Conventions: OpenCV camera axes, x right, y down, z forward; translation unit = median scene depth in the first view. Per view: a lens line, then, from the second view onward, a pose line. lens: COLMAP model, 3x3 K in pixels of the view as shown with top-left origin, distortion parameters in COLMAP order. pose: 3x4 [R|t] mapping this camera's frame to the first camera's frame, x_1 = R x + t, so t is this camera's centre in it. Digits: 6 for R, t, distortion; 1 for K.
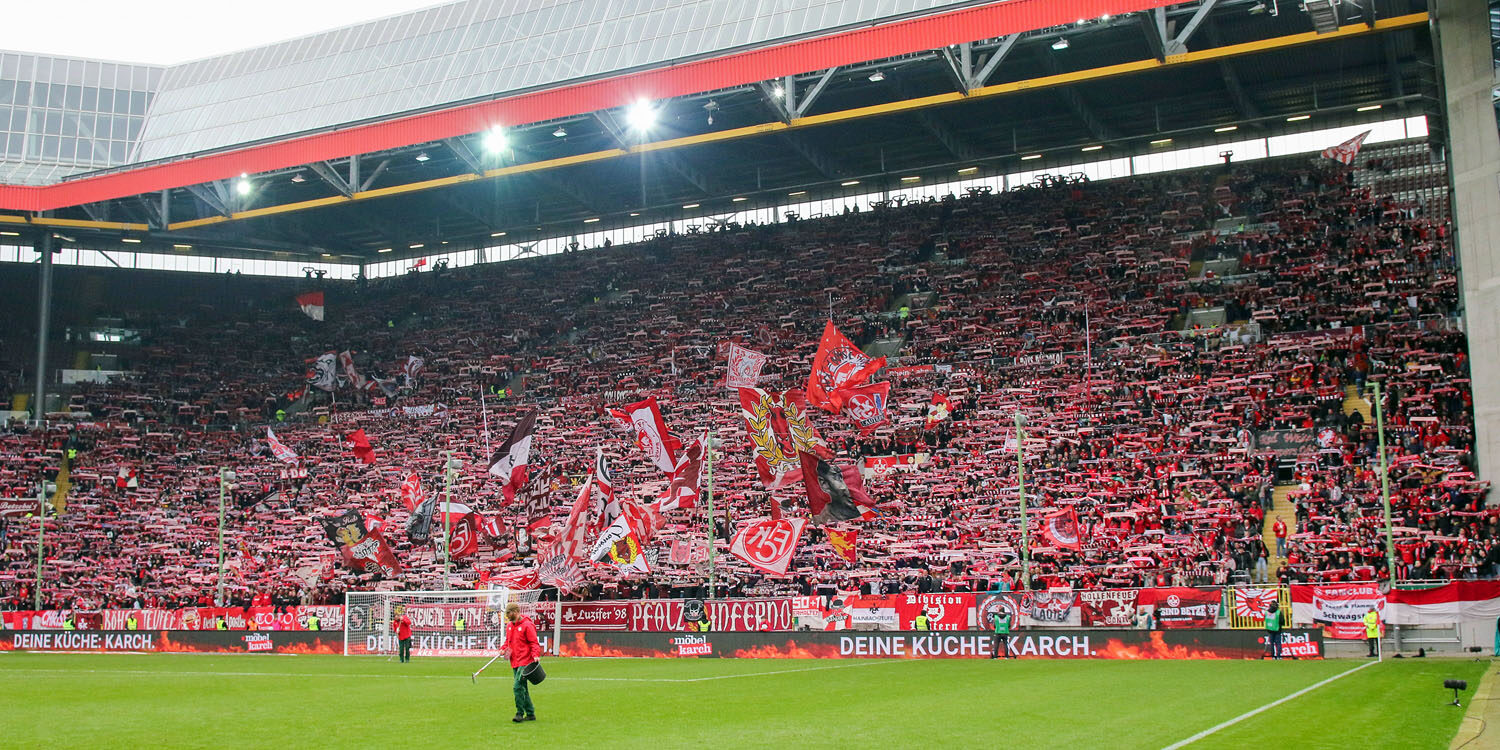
lens RADIAL K [[1515.1, 0, 750.0], [0, 1515.1, 375.0], [0, 0, 1]] dist [-0.003544, -0.000923]
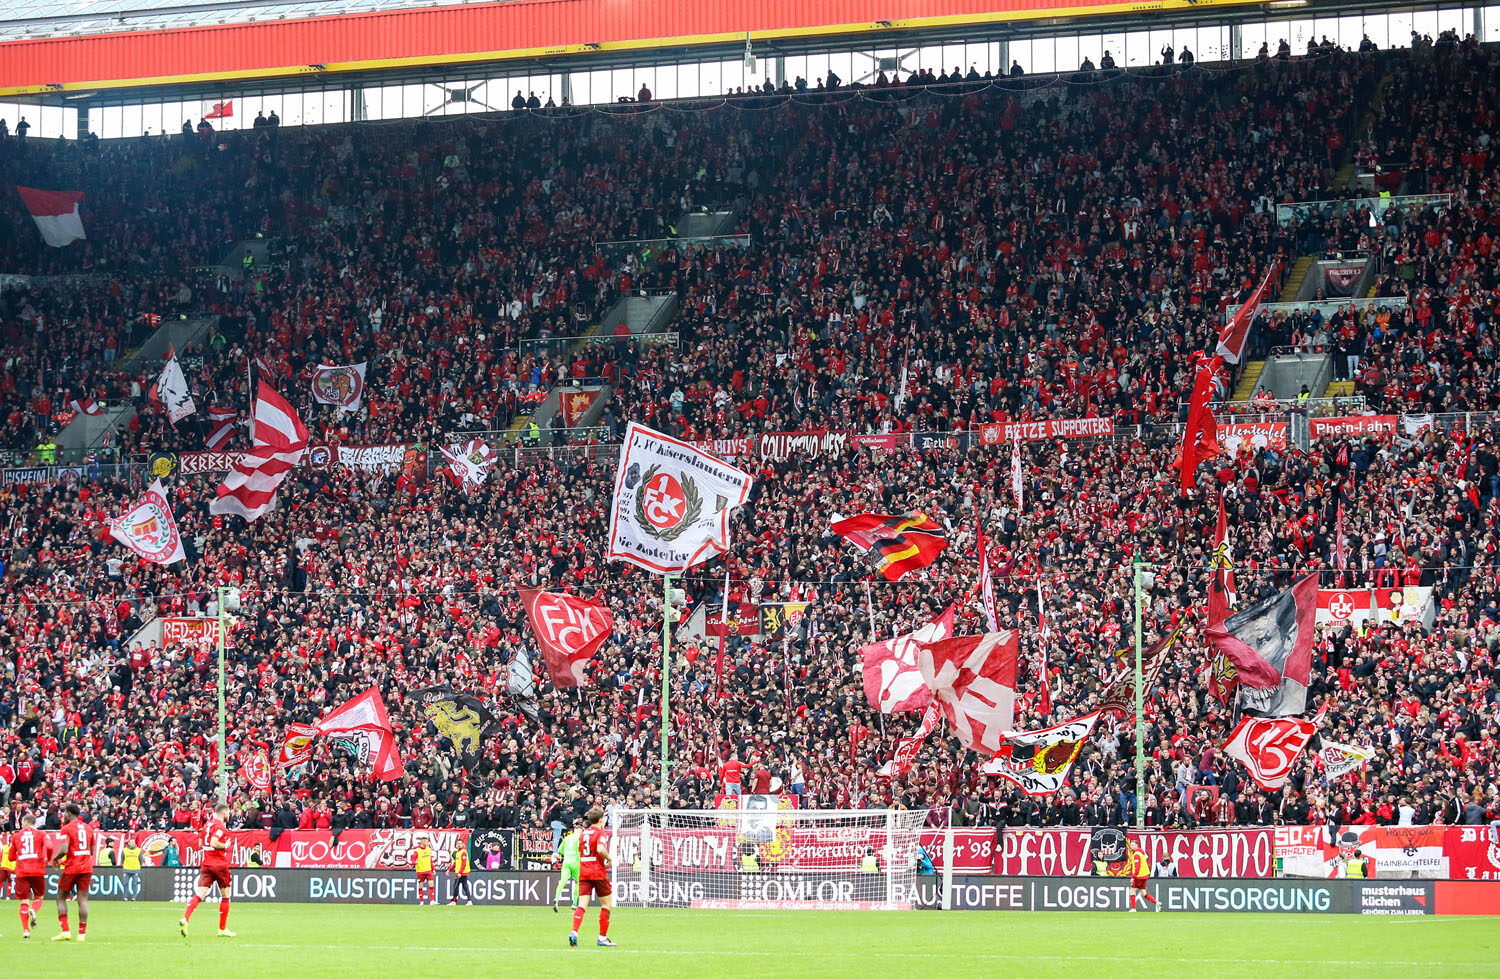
lens RADIAL K [[4334.4, 0, 750.0], [0, 4334.4, 489.5], [0, 0, 1]] dist [0.086406, 1.289206]
pose [[0.997068, 0.021069, 0.073557, -0.319885], [-0.025978, 0.997453, 0.066424, -0.108270], [-0.071970, -0.068140, 0.995077, -0.774799]]
